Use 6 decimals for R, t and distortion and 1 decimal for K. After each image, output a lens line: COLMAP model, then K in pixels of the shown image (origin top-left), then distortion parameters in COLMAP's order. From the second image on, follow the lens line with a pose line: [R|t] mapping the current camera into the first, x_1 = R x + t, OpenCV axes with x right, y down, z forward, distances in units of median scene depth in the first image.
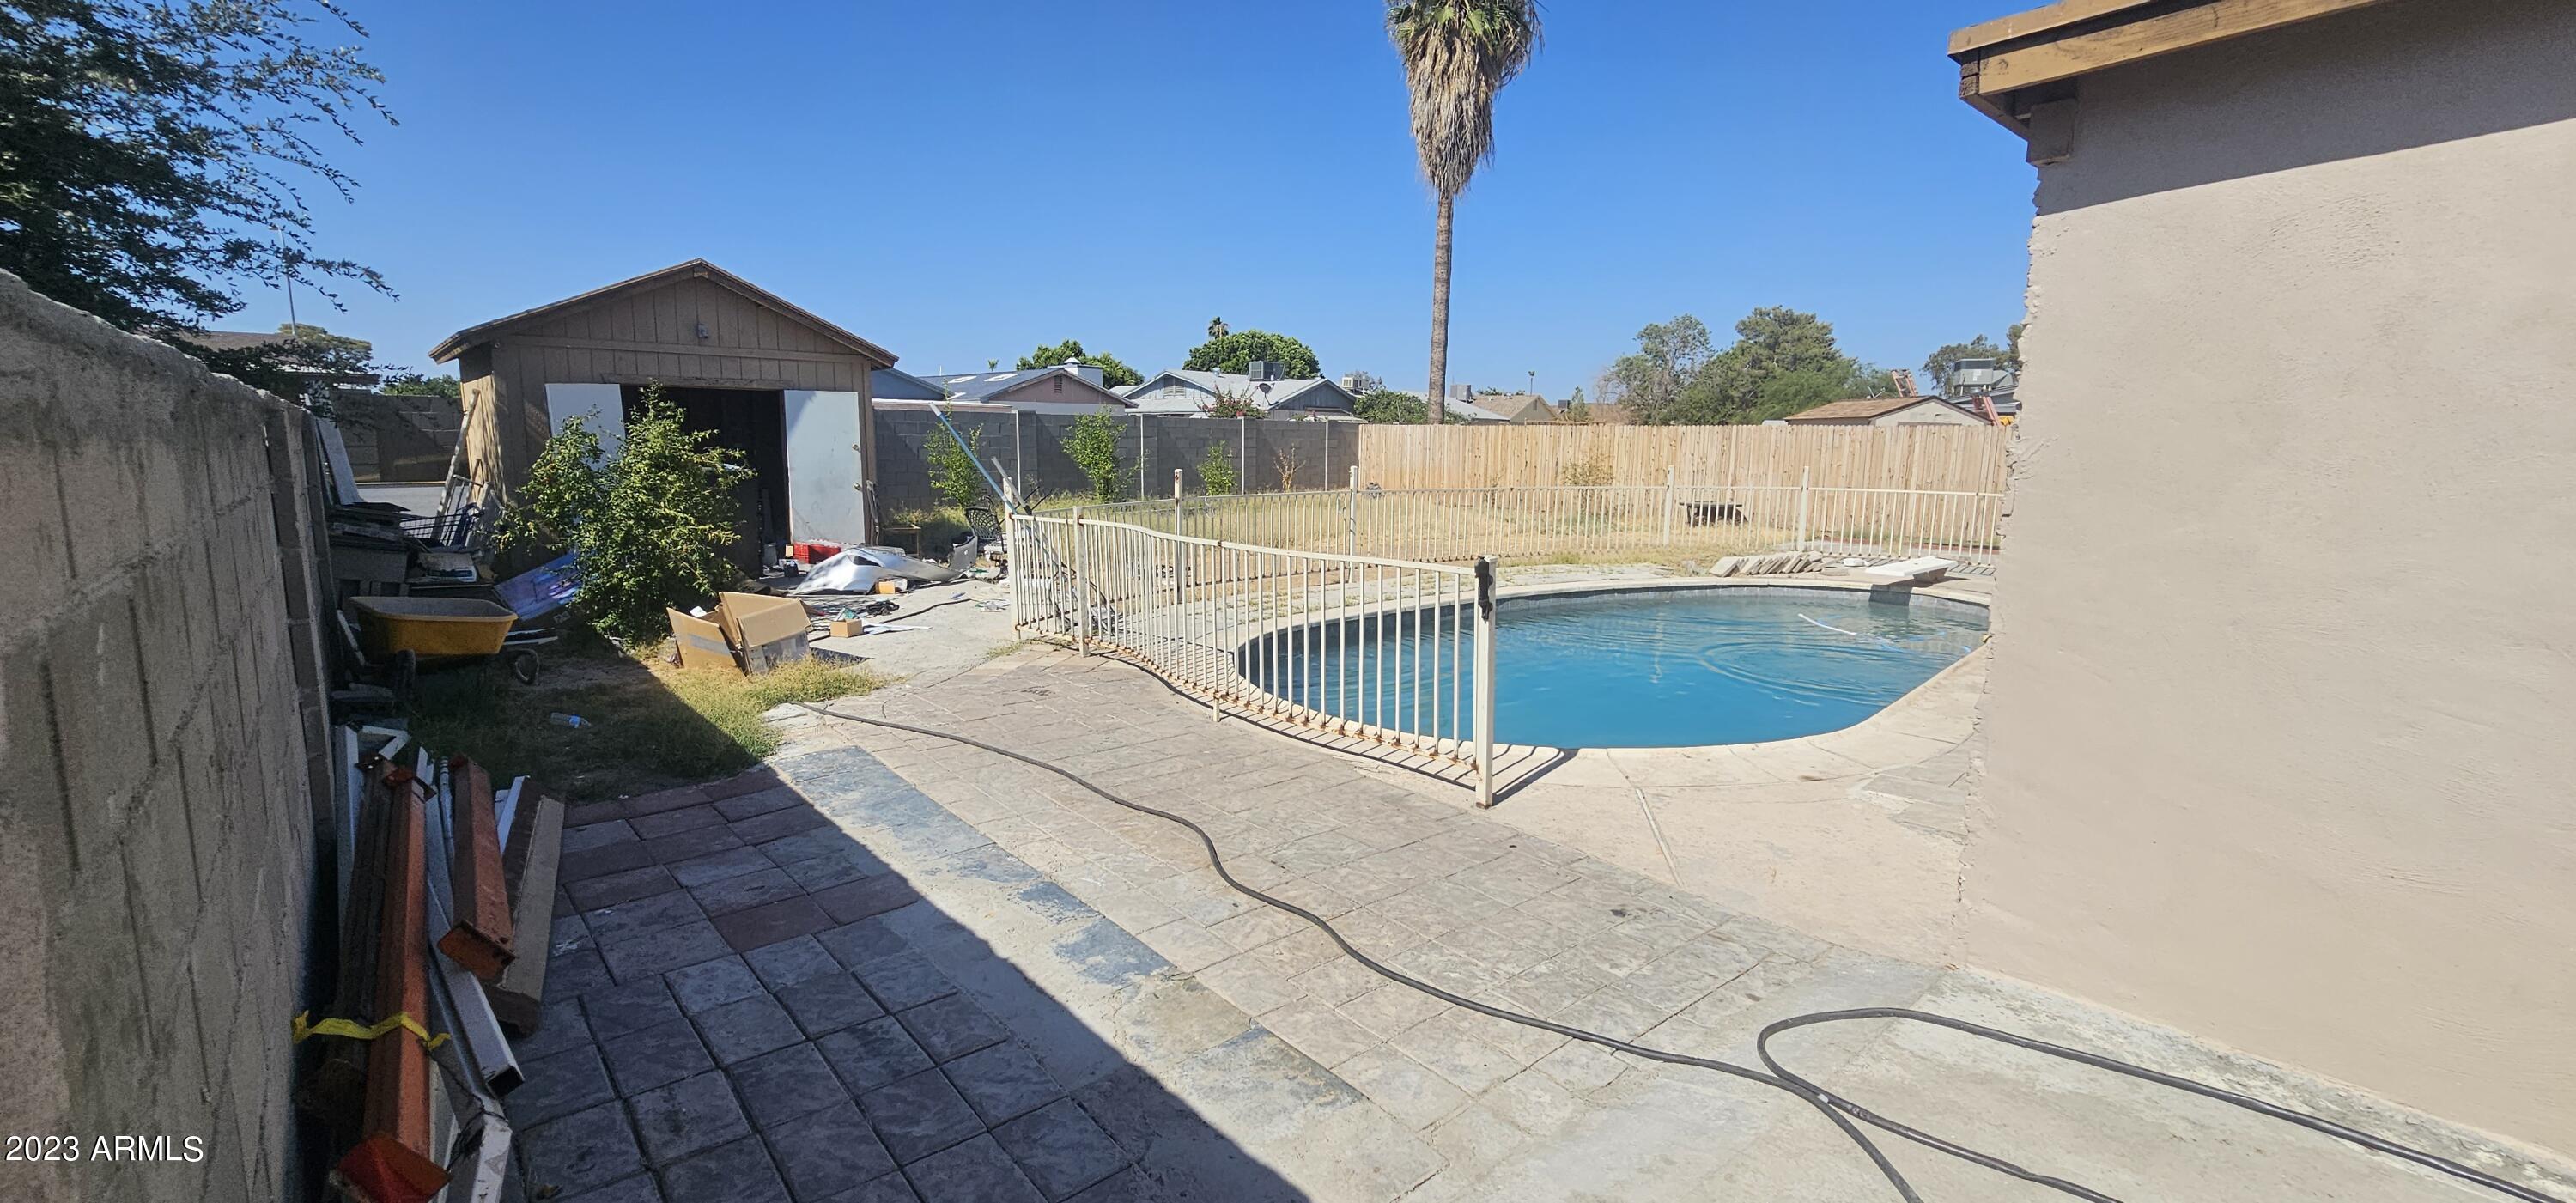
lens RADIAL K [[1050.5, 0, 1271.3], [0, 1050.5, 579.1], [0, 0, 1]] dist [-0.007006, 0.002503]
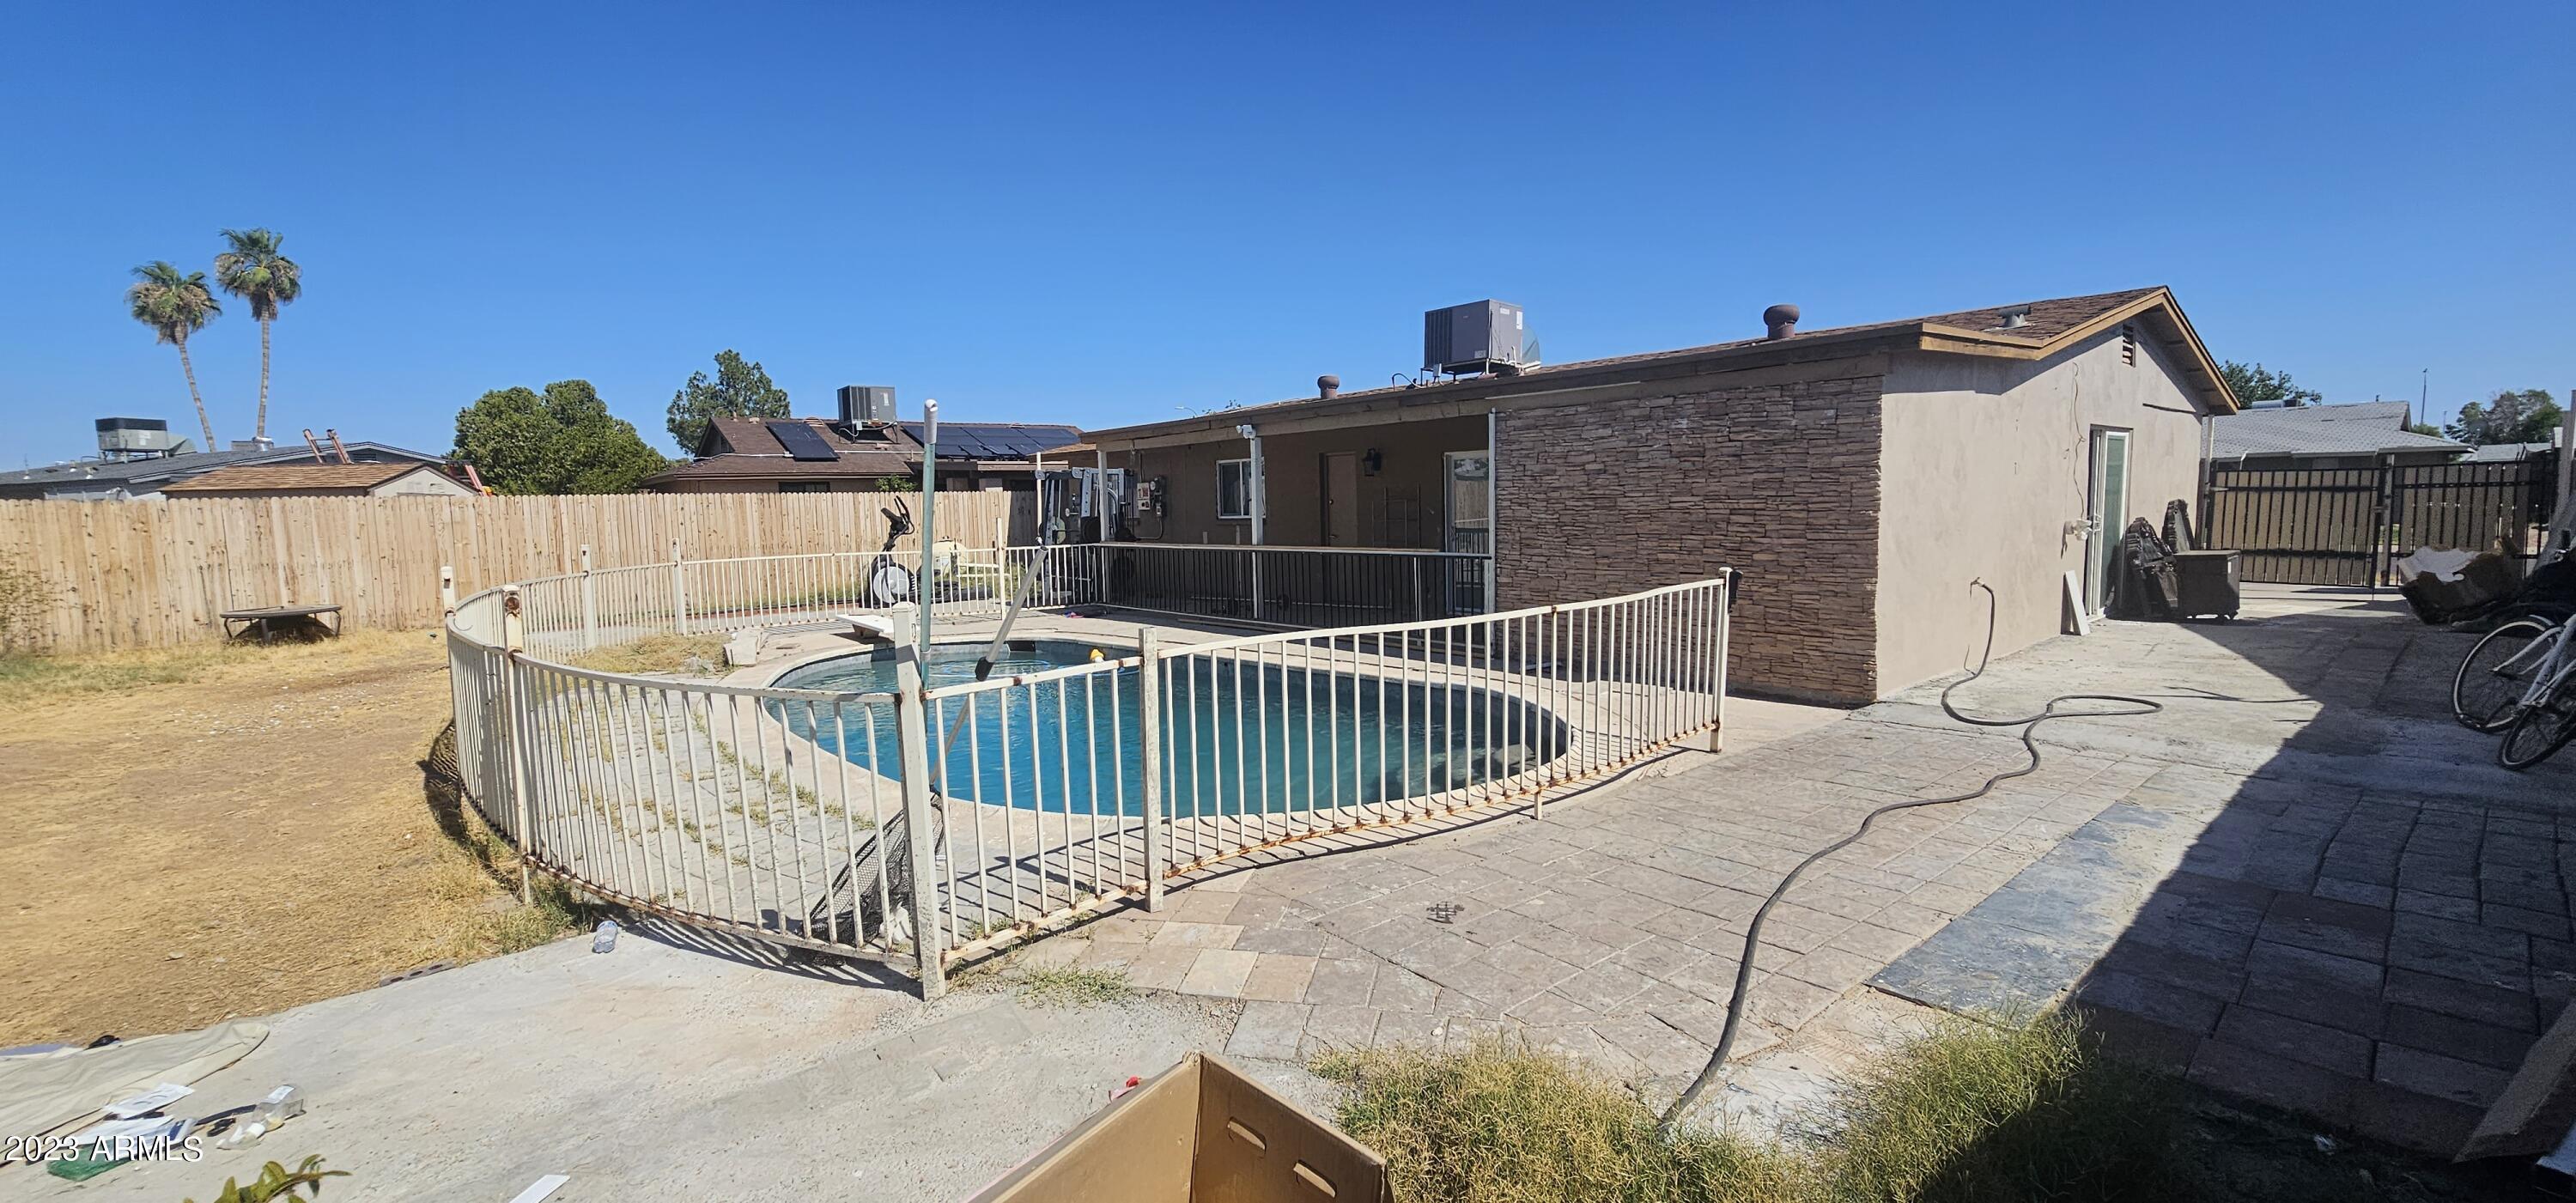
lens RADIAL K [[1050.5, 0, 1286.0], [0, 1050.5, 614.9], [0, 0, 1]] dist [-0.007006, 0.002503]
pose [[0.007115, -0.120981, 0.992629, -1.128643], [0.157151, 0.980455, 0.118371, -0.207357], [-0.987549, 0.155150, 0.025988, 1.474327]]
